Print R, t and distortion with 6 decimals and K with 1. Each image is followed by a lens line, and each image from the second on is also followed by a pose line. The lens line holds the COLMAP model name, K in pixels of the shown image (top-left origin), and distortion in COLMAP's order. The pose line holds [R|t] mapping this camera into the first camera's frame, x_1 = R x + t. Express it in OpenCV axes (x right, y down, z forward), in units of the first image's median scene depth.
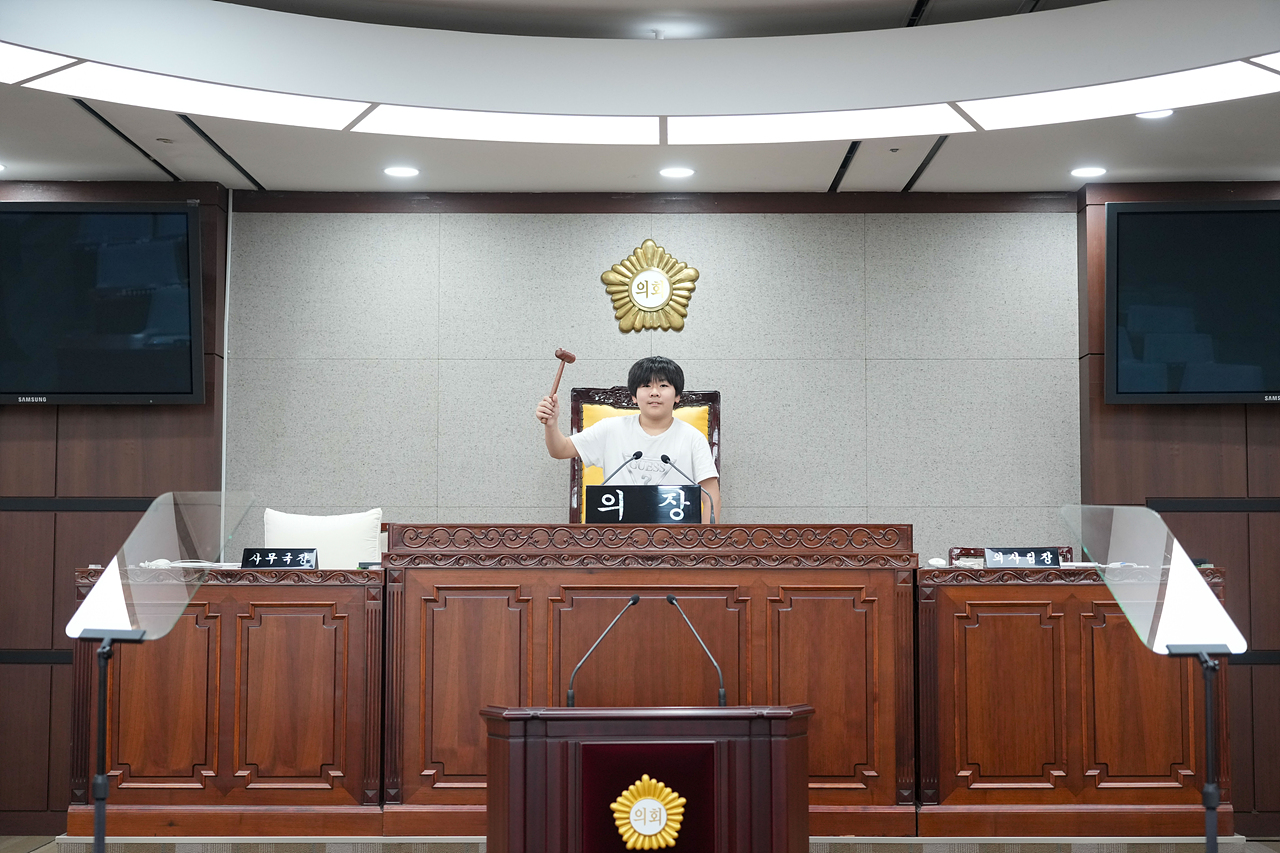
lens RADIAL K [[1894.1, 0, 641.1], [0, 1894.1, 375.4], [0, 0, 1]] dist [0.014037, -0.027271]
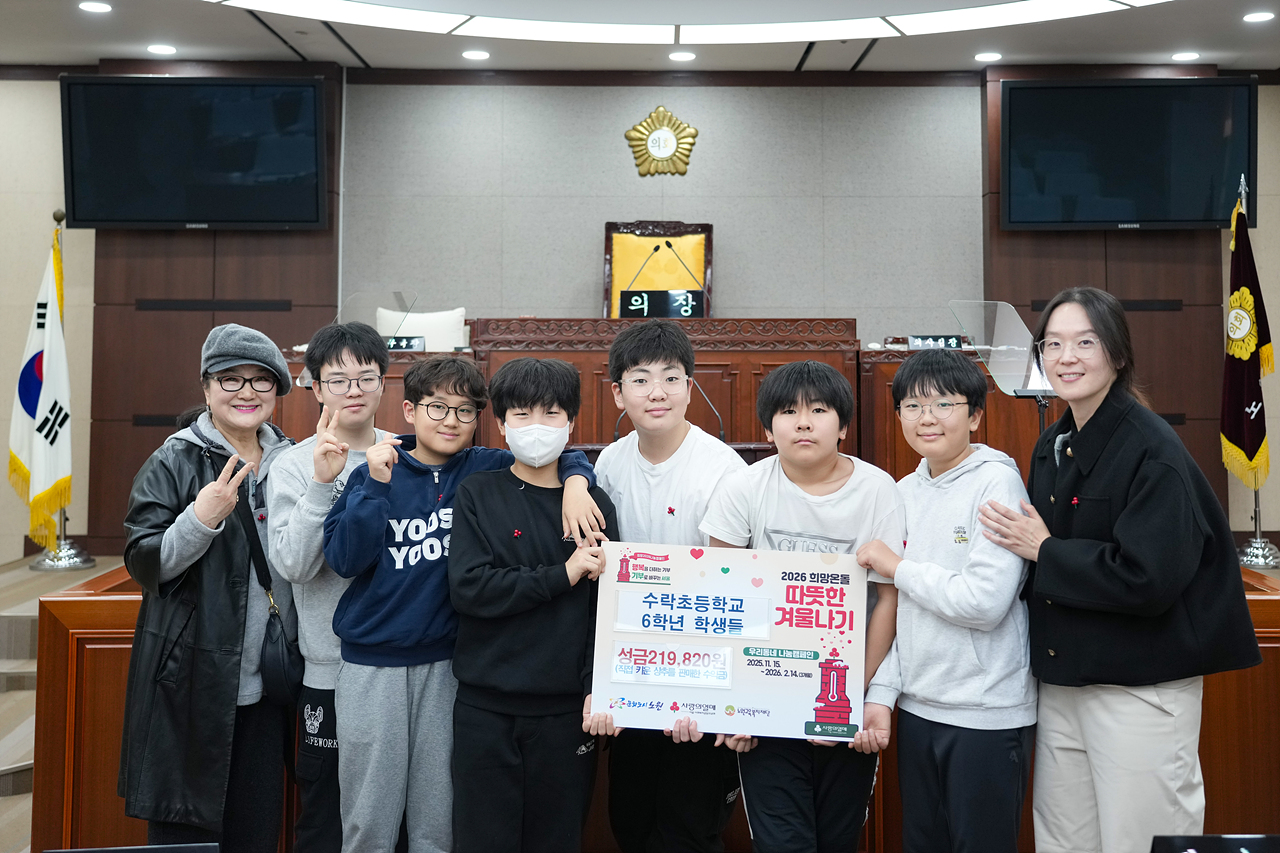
lens RADIAL K [[1623.4, 0, 688.5], [0, 1623.4, 189.2], [0, 0, 1]] dist [0.025977, -0.045735]
pose [[0.999400, 0.002145, 0.034579, -0.020545], [-0.001904, 0.999974, -0.006995, -0.007207], [-0.034593, 0.006925, 0.999377, -0.181908]]
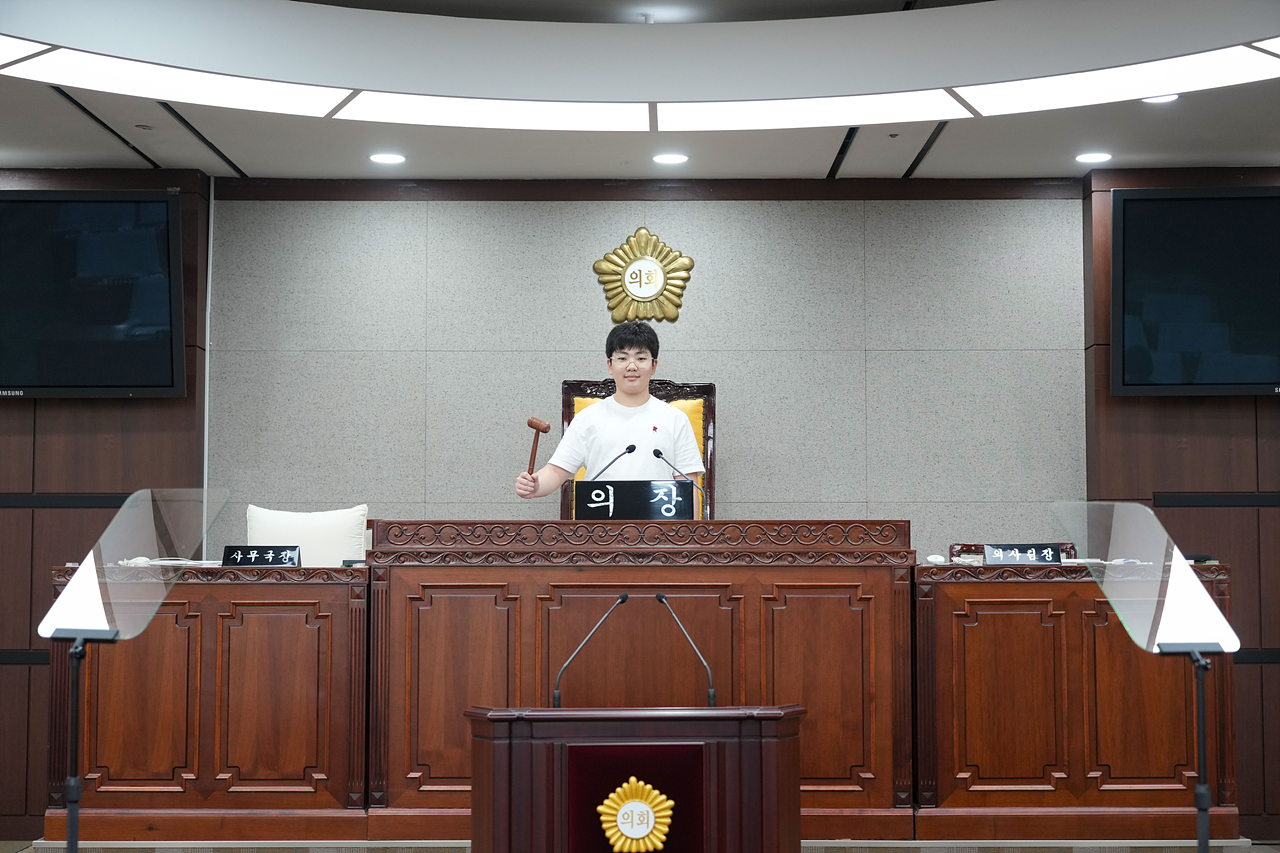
lens RADIAL K [[1961.6, 0, 642.7], [0, 1961.6, 371.7], [0, 0, 1]] dist [0.011505, -0.030520]
pose [[0.999999, -0.001511, -0.000803, 0.006495], [0.001514, 0.999993, 0.003406, -0.001526], [0.000798, -0.003407, 0.999994, -0.010080]]
